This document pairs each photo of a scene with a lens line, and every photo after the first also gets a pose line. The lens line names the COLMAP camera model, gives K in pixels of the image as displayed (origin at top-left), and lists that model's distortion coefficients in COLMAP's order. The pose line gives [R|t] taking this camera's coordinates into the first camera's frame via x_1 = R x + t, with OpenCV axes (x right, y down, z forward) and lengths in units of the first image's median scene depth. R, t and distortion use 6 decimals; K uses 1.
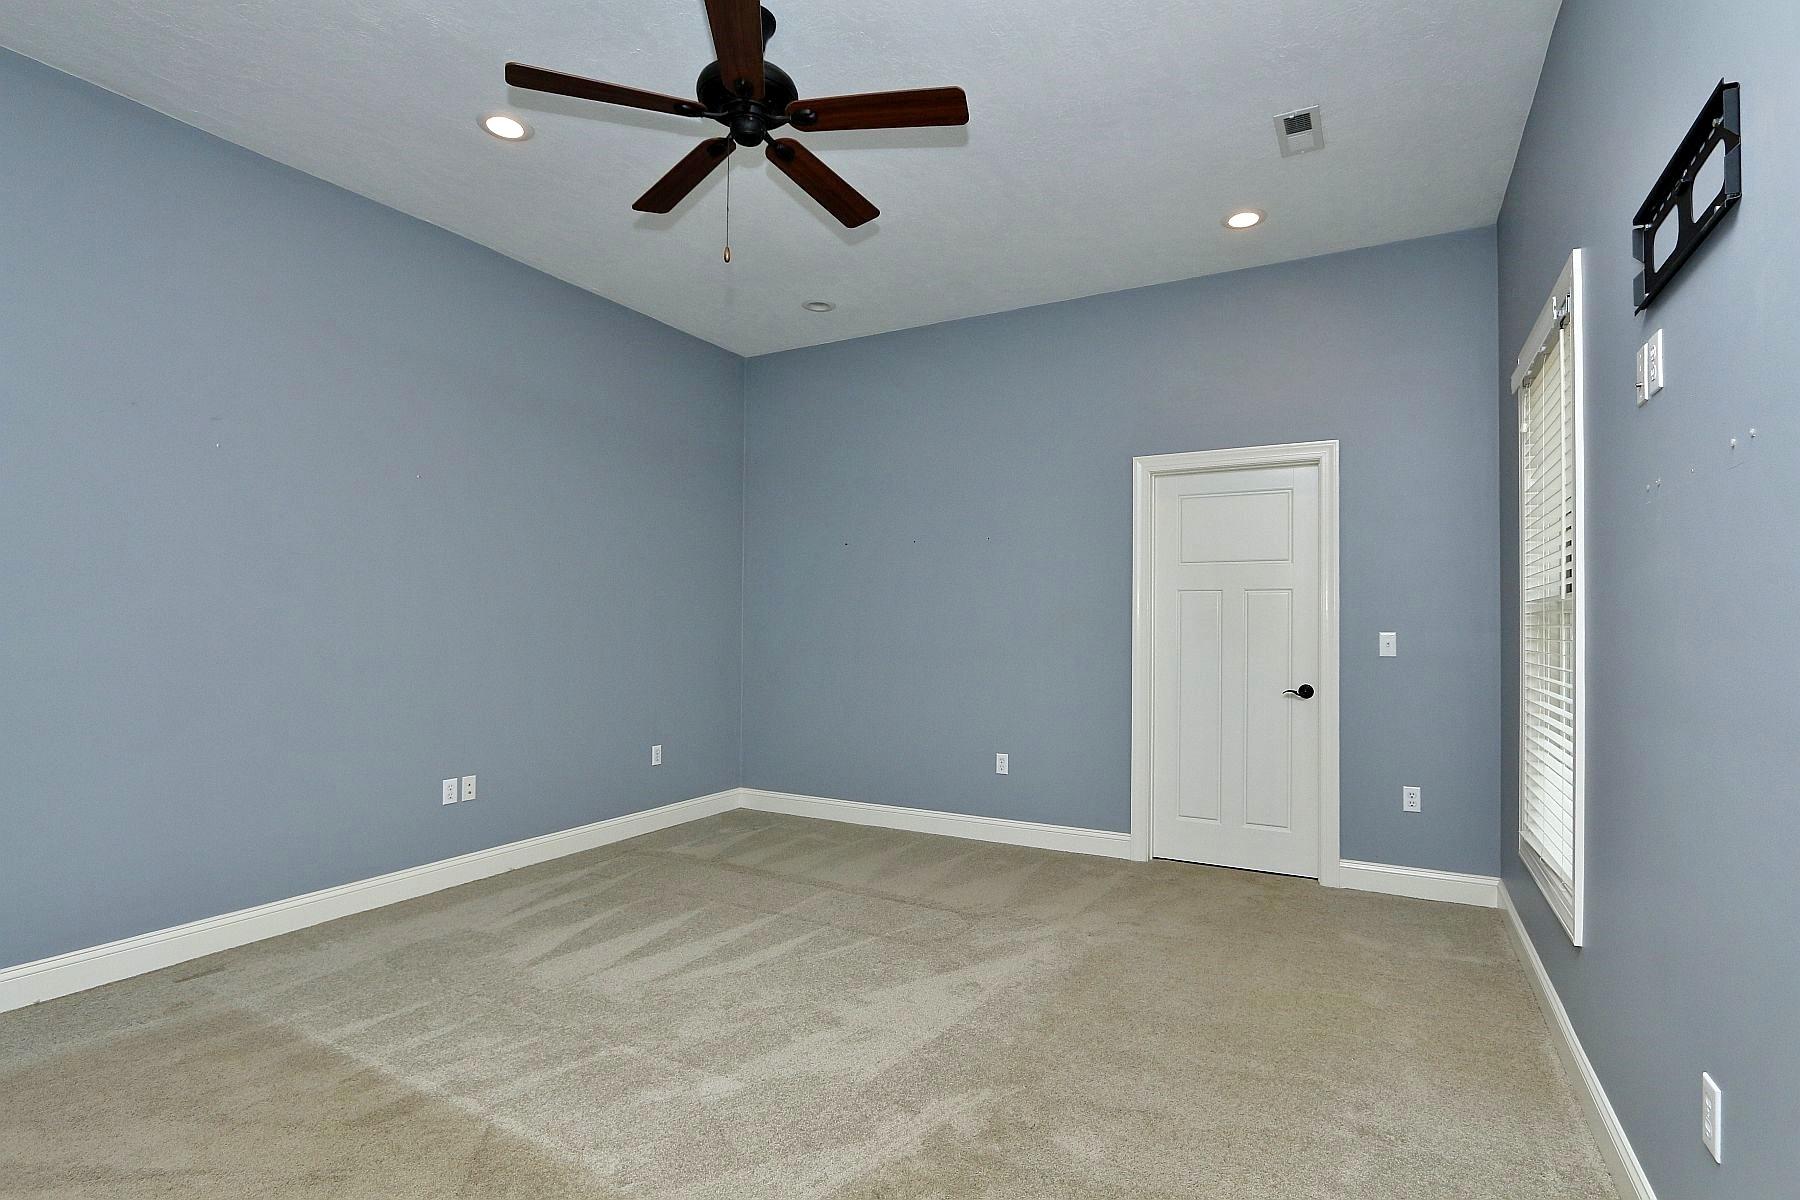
lens RADIAL K [[877.8, 0, 905.2], [0, 877.8, 604.8], [0, 0, 1]] dist [-0.007348, -0.000558]
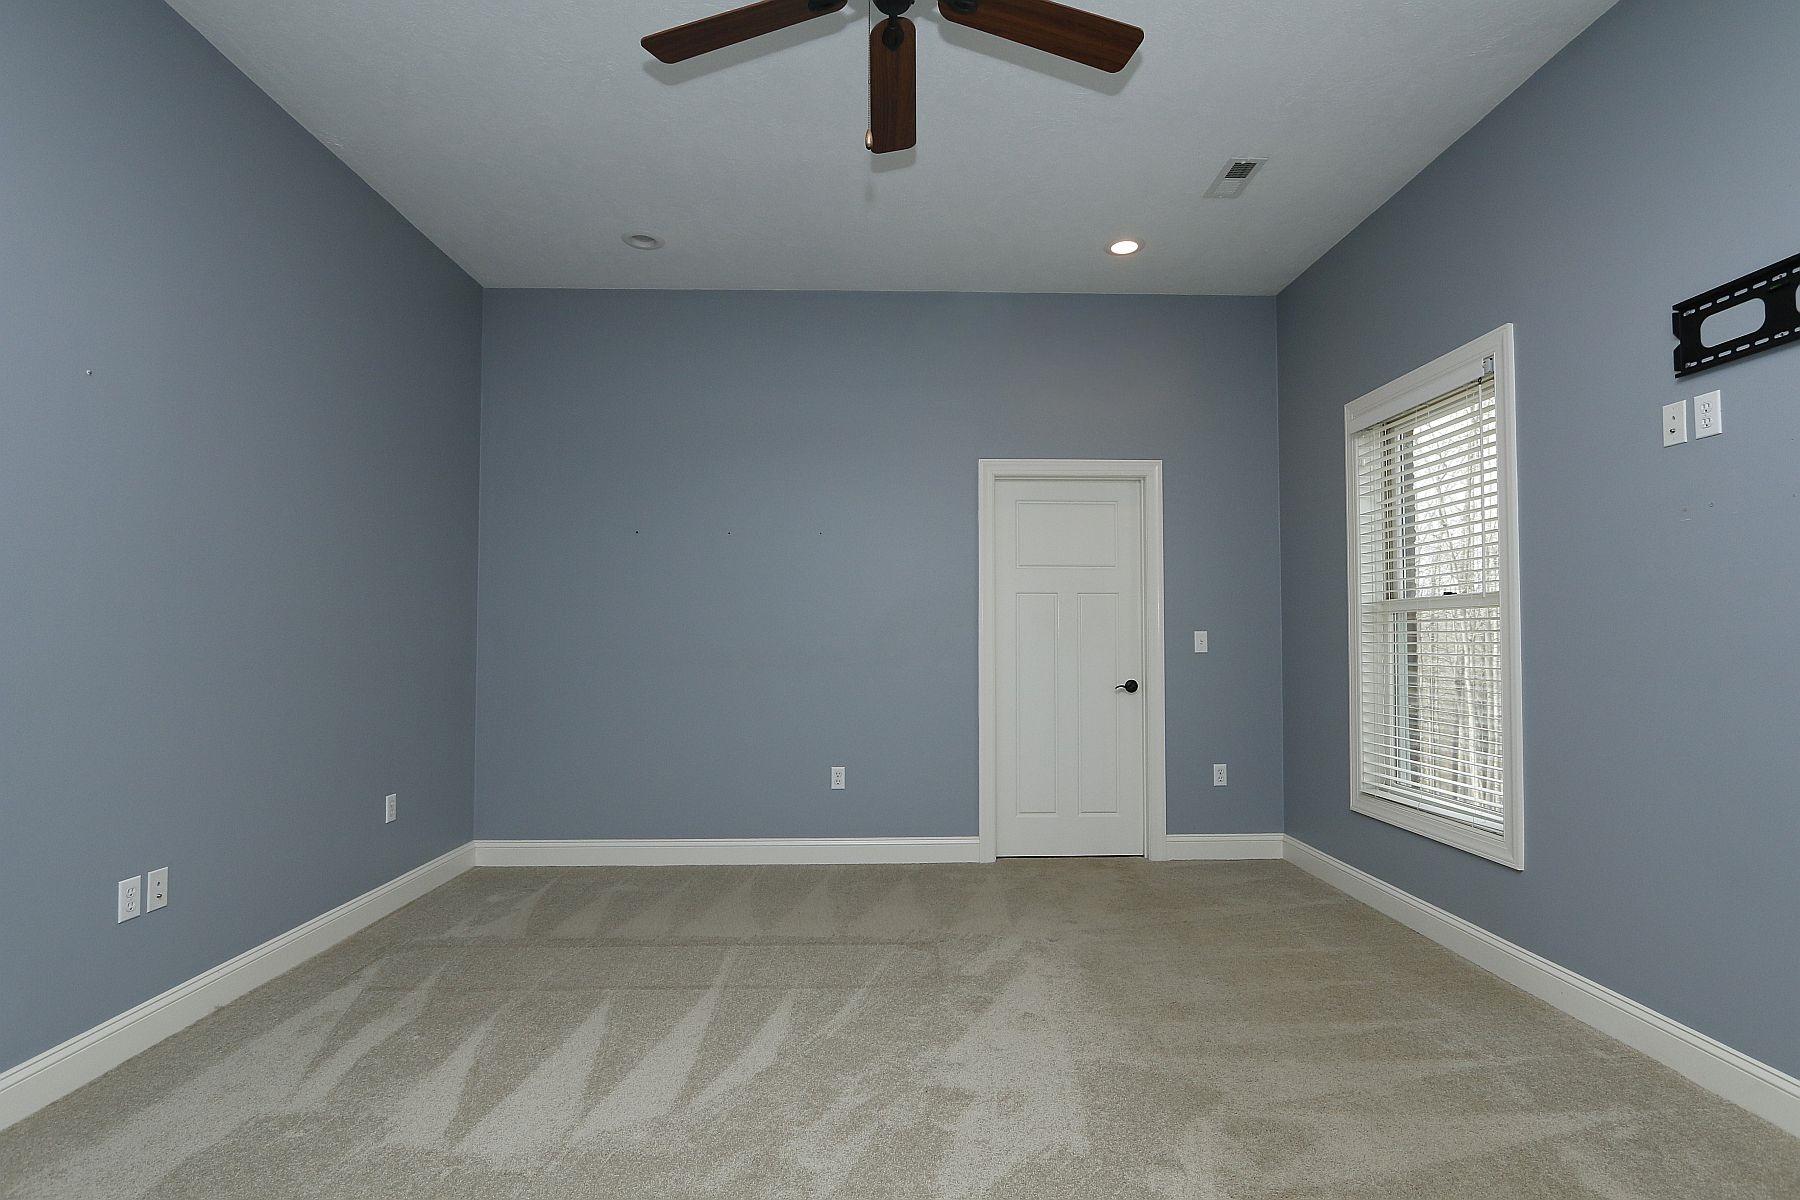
lens RADIAL K [[877.8, 0, 905.2], [0, 877.8, 604.8], [0, 0, 1]] dist [-0.007348, -0.000558]
pose [[0.860217, 0.012574, 0.509773, -0.366769], [-0.005009, 0.999856, -0.016210, 0.016796], [-0.509903, 0.011391, 0.860156, 0.204680]]
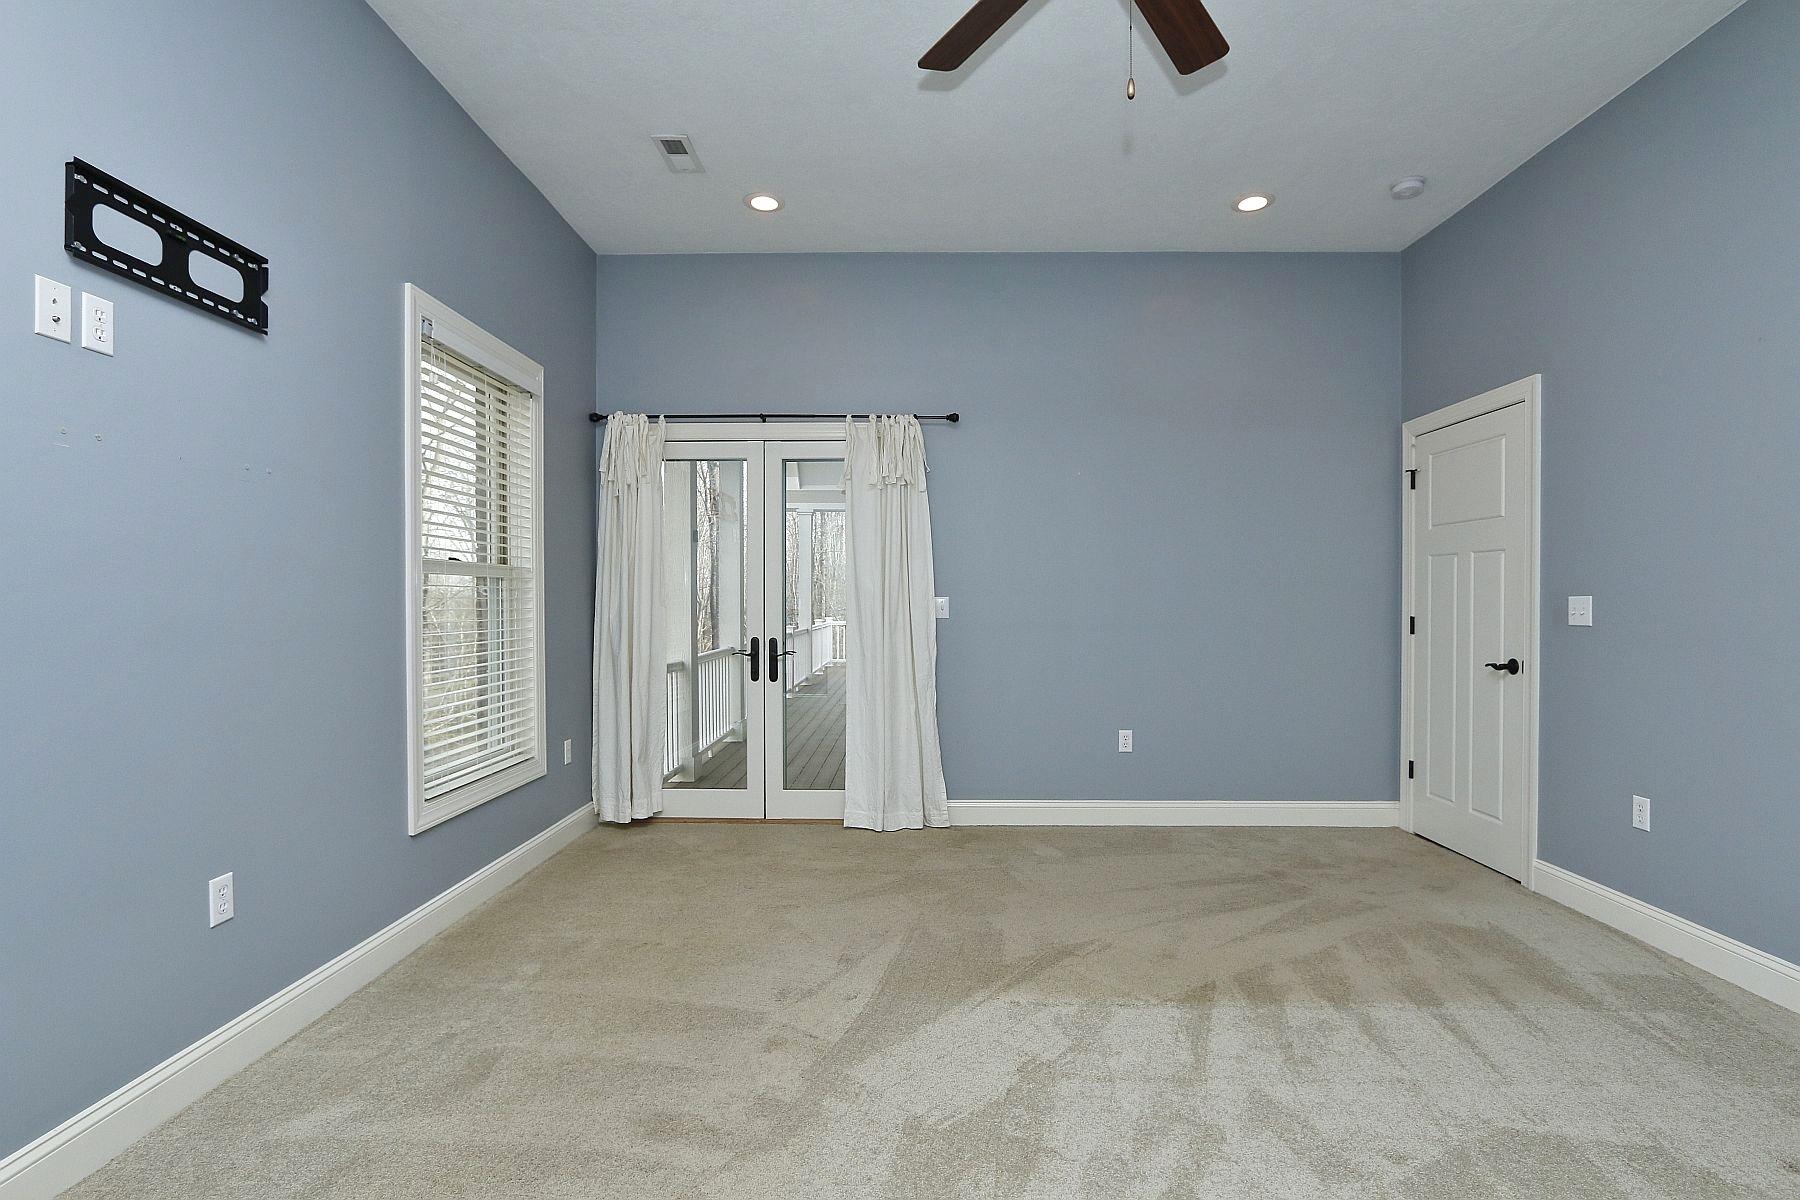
lens RADIAL K [[832.0, 0, 900.0], [0, 832.0, 600.0], [0, 0, 1]] dist [-0.013562, -0.000385]
pose [[-0.887583, -0.009031, -0.460560, 0.186491], [0.002956, 0.999676, -0.025299, 0.036870], [0.460639, -0.023817, -0.887268, 0.981452]]
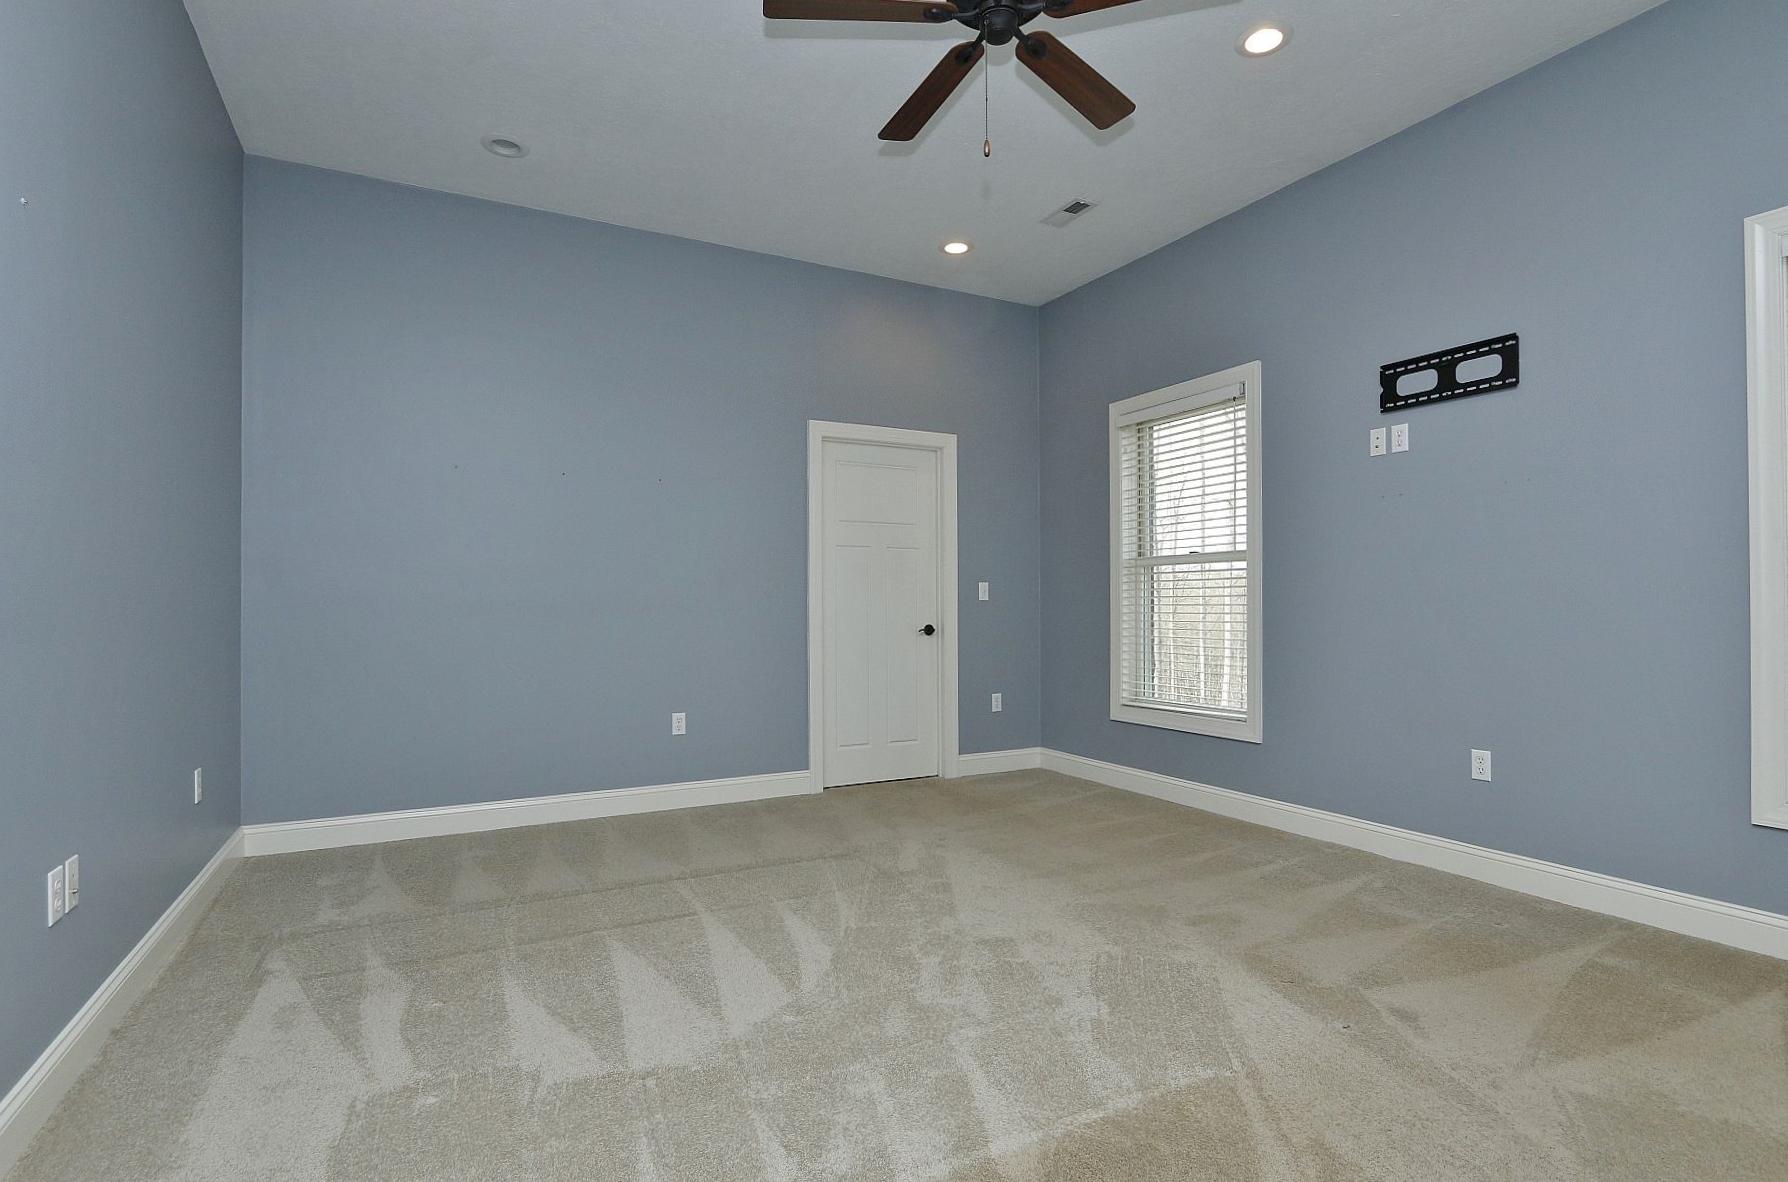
lens RADIAL K [[881.1, 0, 902.4], [0, 881.1, 595.5], [0, 0, 1]] dist [-0.005463, 0.000014]
pose [[0.533808, 0.002664, 0.845601, -0.671261], [-0.012082, 0.999917, 0.004477, 0.046257], [-0.845519, -0.012607, 0.533796, 0.369865]]
